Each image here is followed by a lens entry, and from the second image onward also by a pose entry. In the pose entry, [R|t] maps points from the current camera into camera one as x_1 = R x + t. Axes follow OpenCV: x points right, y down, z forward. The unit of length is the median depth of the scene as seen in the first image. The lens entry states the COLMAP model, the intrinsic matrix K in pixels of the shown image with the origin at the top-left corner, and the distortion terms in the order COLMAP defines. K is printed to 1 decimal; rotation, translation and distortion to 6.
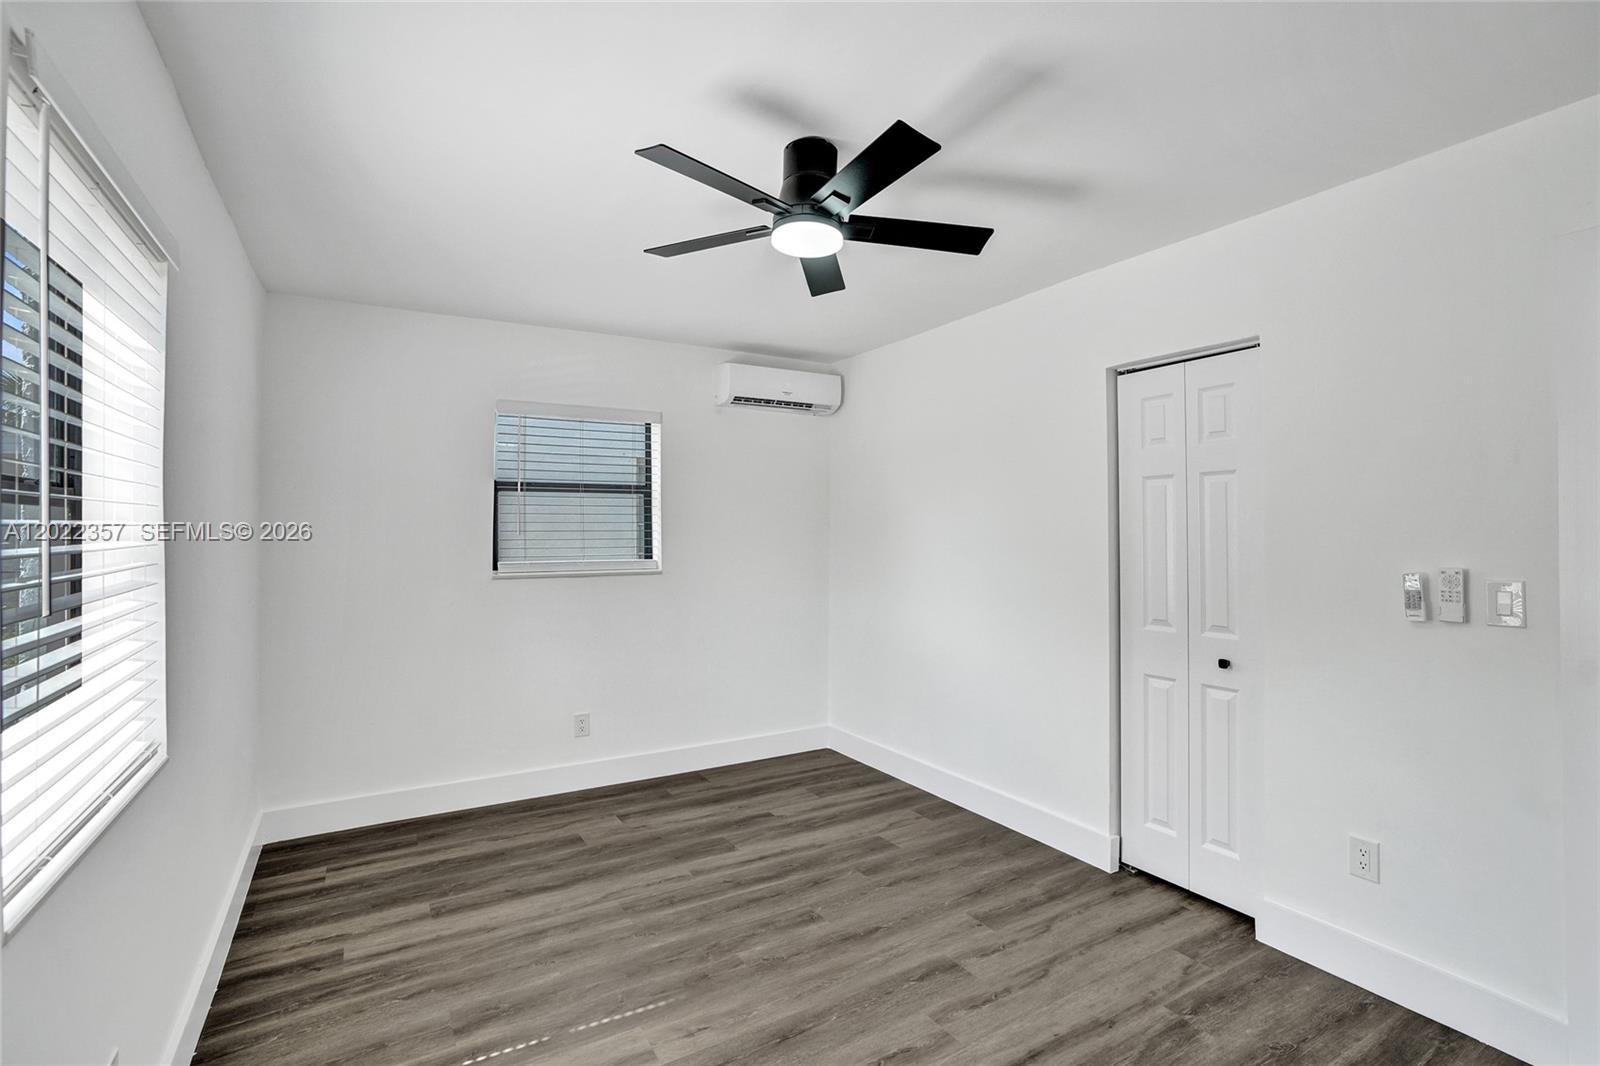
lens RADIAL K [[751.7, 0, 810.3], [0, 751.7, 534.7], [0, 0, 1]] dist [-0.054765, 0.030094]
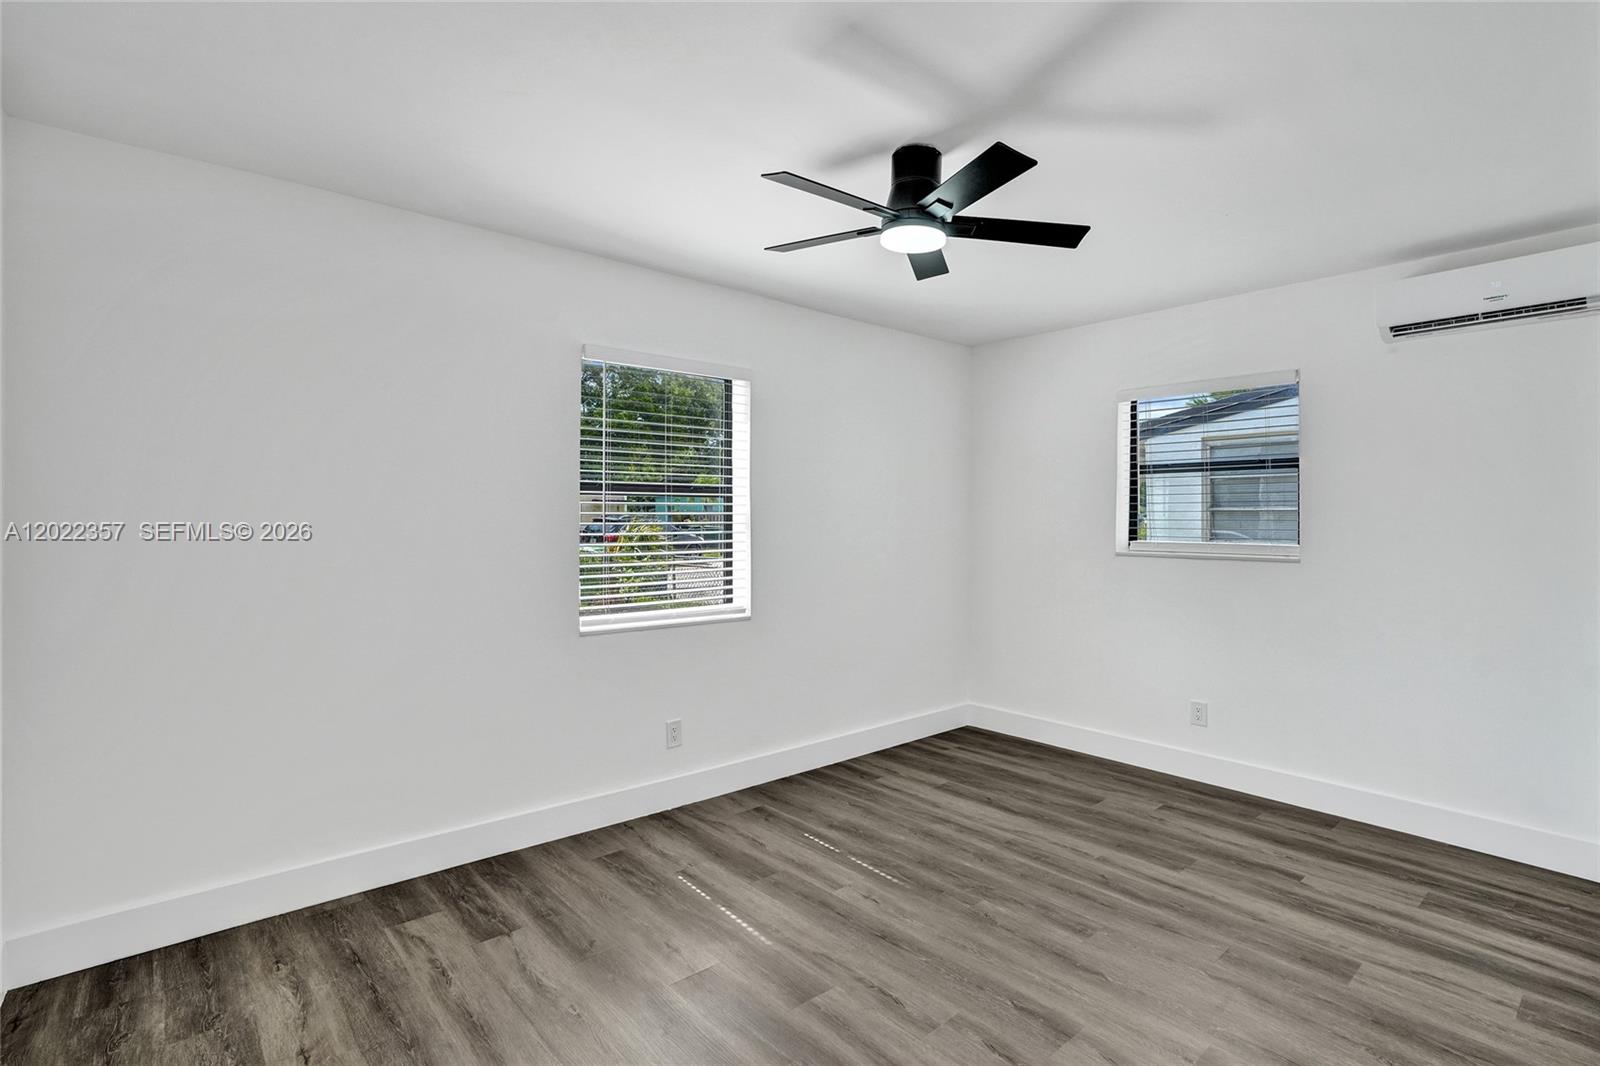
lens RADIAL K [[756.1, 0, 805.4], [0, 756.1, 526.8], [0, 0, 1]] dist [-0.052599, 0.029668]
pose [[0.179399, 0.010384, -0.983722, 0.777967], [-0.012369, 0.999889, 0.008299, 0.019313], [0.983699, 0.010679, 0.179507, 0.470827]]
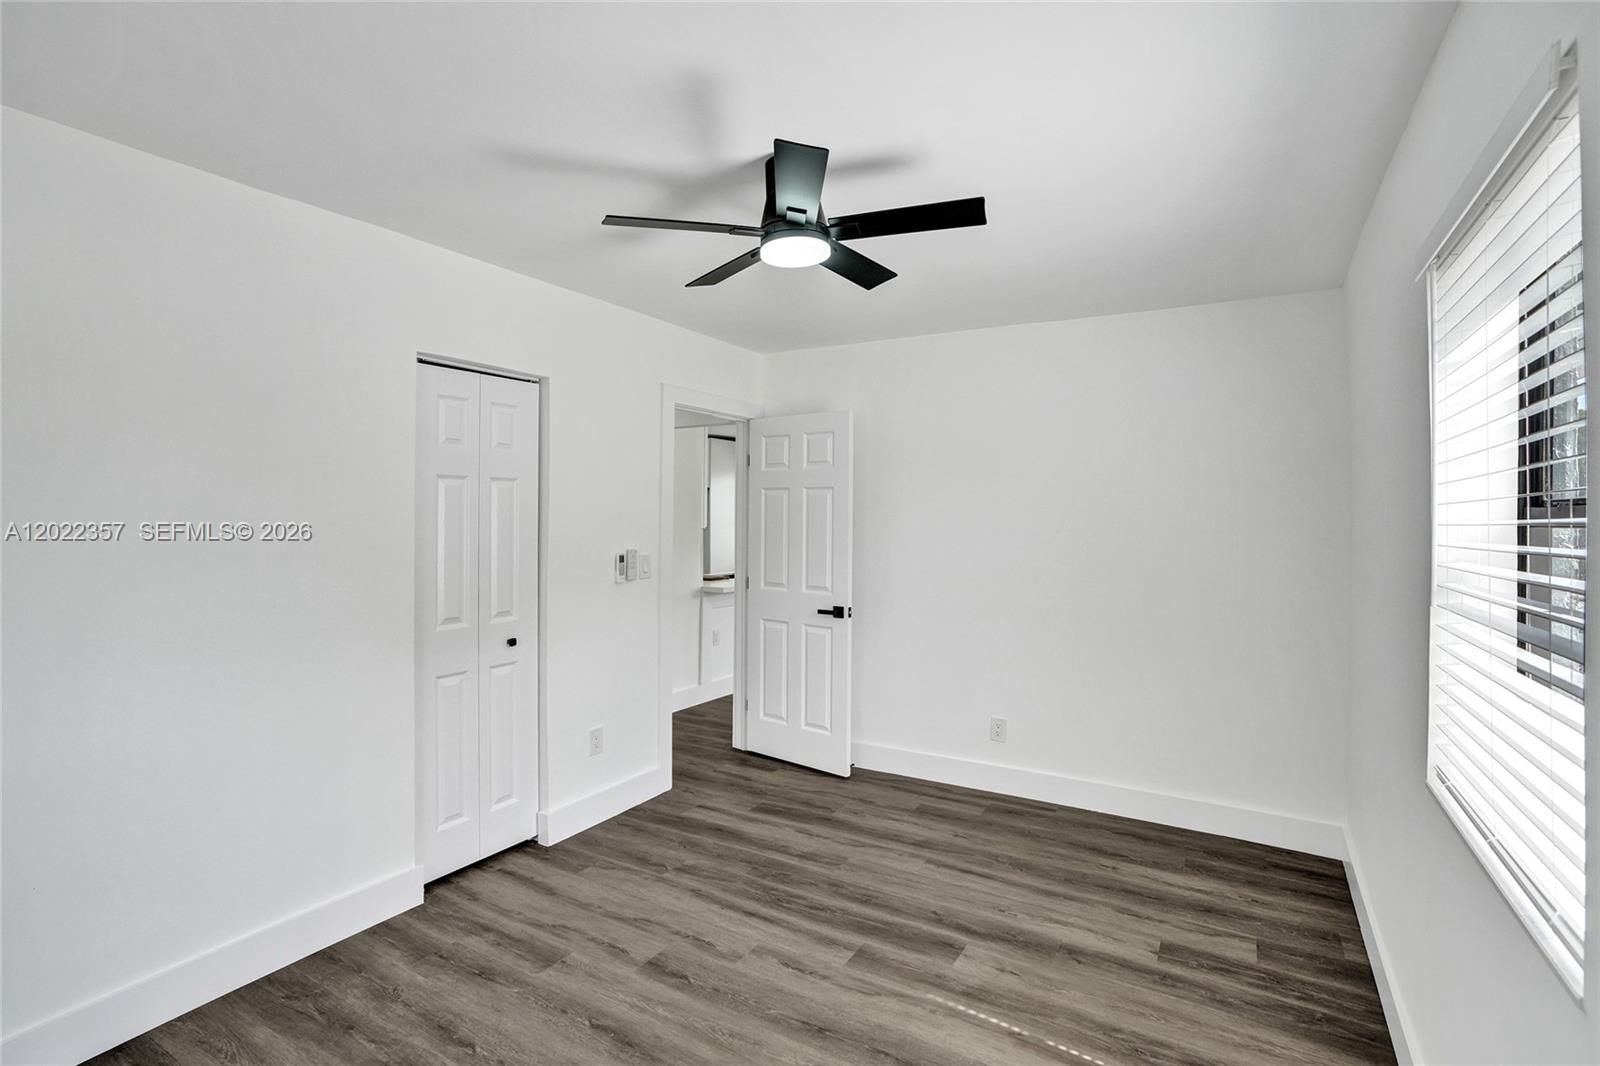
lens RADIAL K [[765.3, 0, 802.1], [0, 765.3, 513.7], [0, 0, 1]] dist [-0.057835, 0.032385]
pose [[-0.473577, -0.001040, 0.880752, -0.675082], [-0.003049, 0.999995, -0.000458, -0.029556], [-0.880747, -0.002903, -0.473577, 1.085097]]
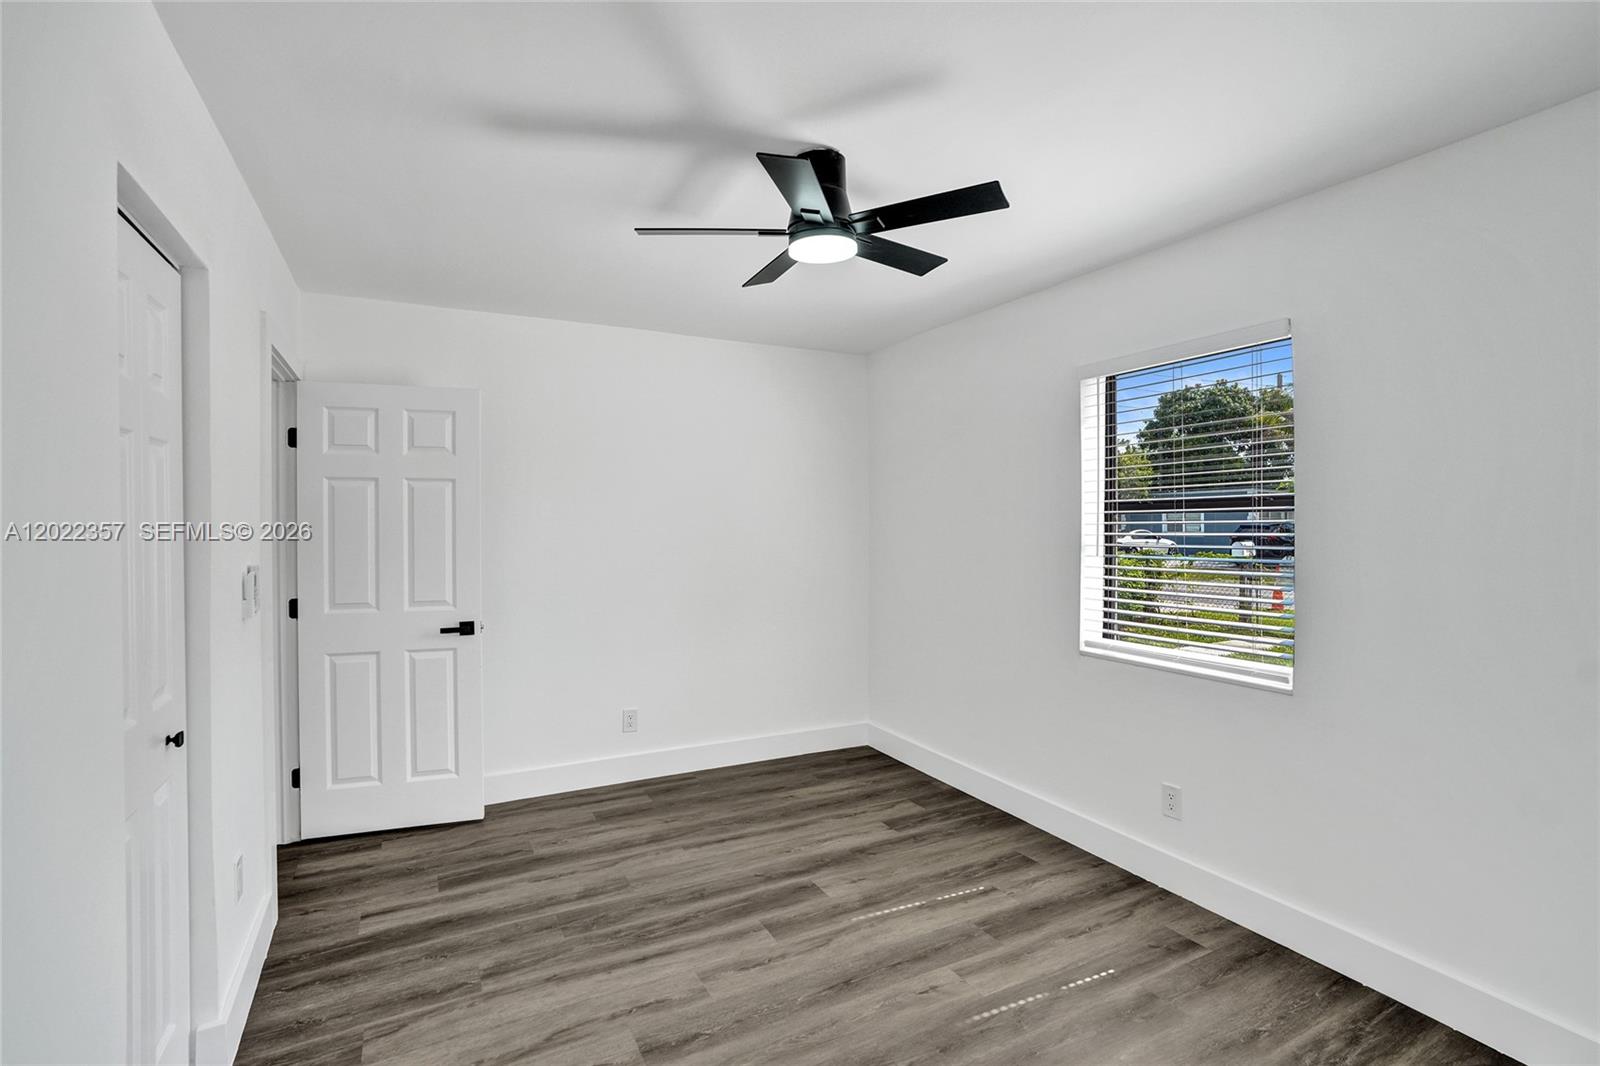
lens RADIAL K [[751.7, 0, 810.3], [0, 751.7, 534.7], [0, 0, 1]] dist [-0.054765, 0.030094]
pose [[-0.998860, 0.003670, 0.047591, -0.025054], [0.004609, 0.999797, 0.019627, -0.014034], [-0.047510, 0.019824, -0.998674, 1.501931]]
